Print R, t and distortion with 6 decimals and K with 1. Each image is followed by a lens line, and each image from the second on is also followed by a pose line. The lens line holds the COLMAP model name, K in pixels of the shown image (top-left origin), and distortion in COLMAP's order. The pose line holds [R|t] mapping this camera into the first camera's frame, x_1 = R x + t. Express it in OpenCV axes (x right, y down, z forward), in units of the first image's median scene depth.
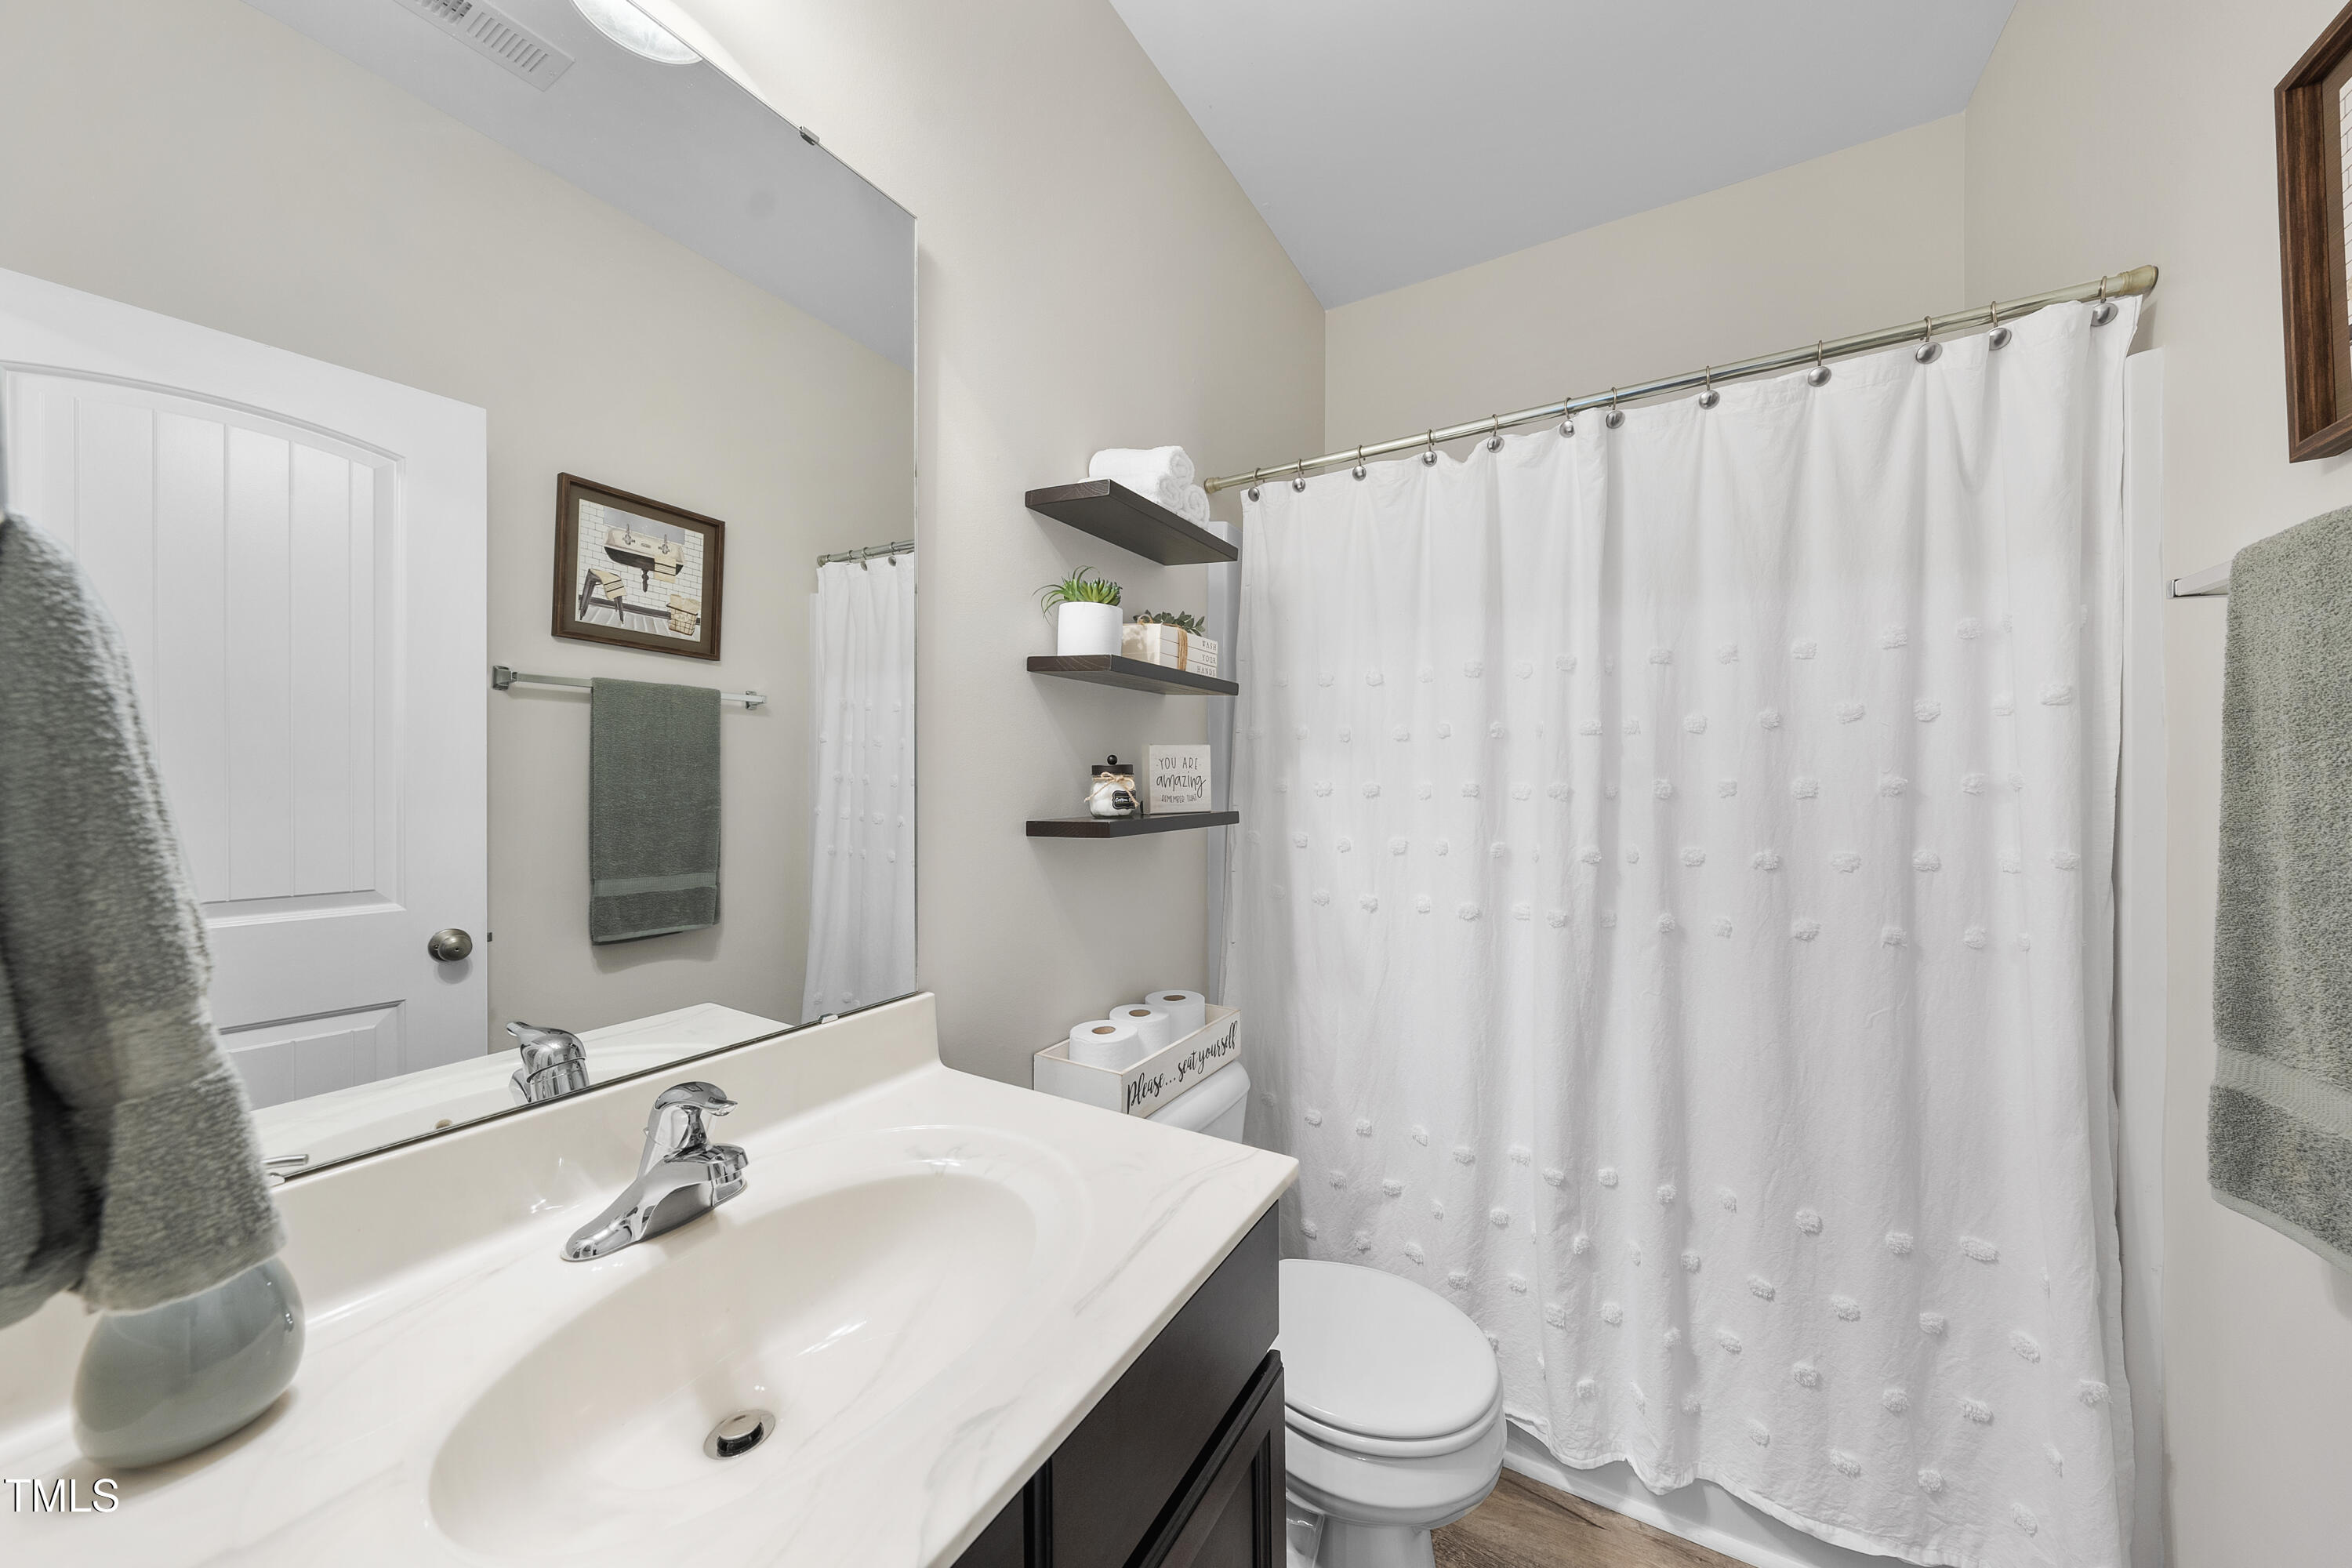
lens RADIAL K [[798.5, 0, 1173.0], [0, 798.5, 773.7], [0, 0, 1]] dist [-0.002497, 0.000212]
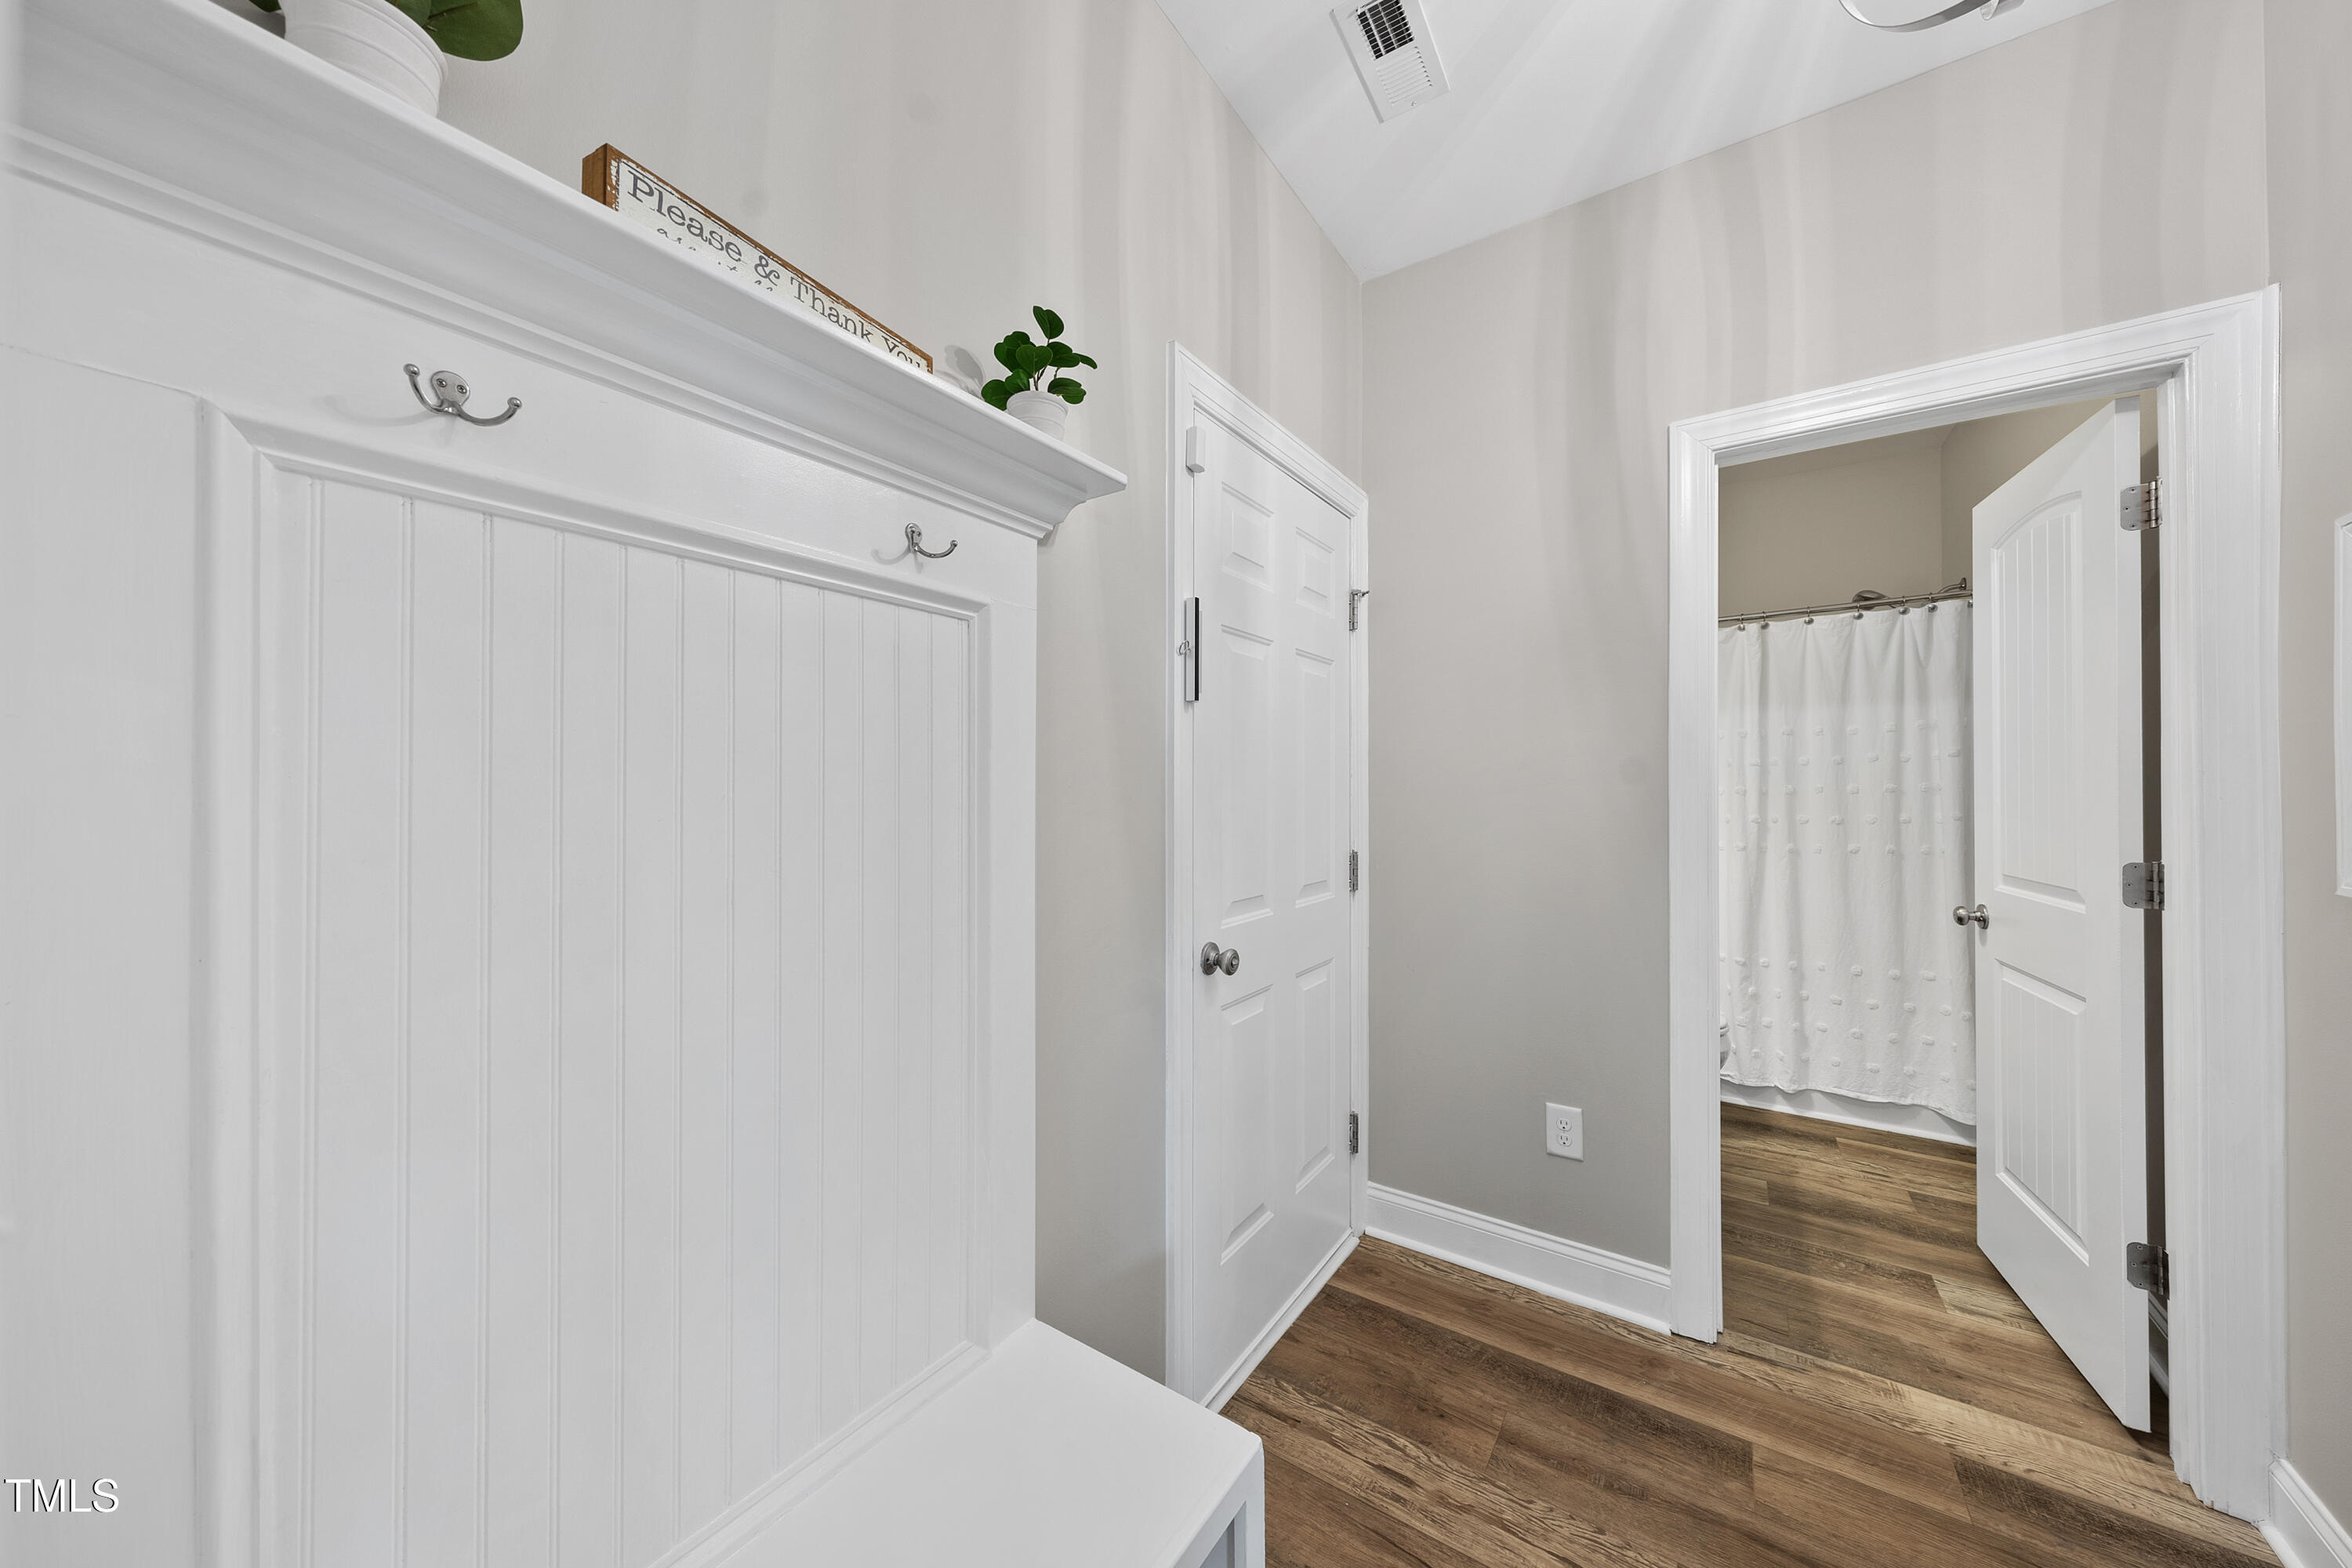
lens RADIAL K [[798.5, 0, 1173.0], [0, 798.5, 773.2], [0, 0, 1]] dist [-0.002497, 0.000212]
pose [[0.997008, -0.003438, -0.077228, -0.998886], [0.002889, 0.999970, -0.007220, -0.018041], [0.077251, 0.006975, 0.996987, -1.457782]]
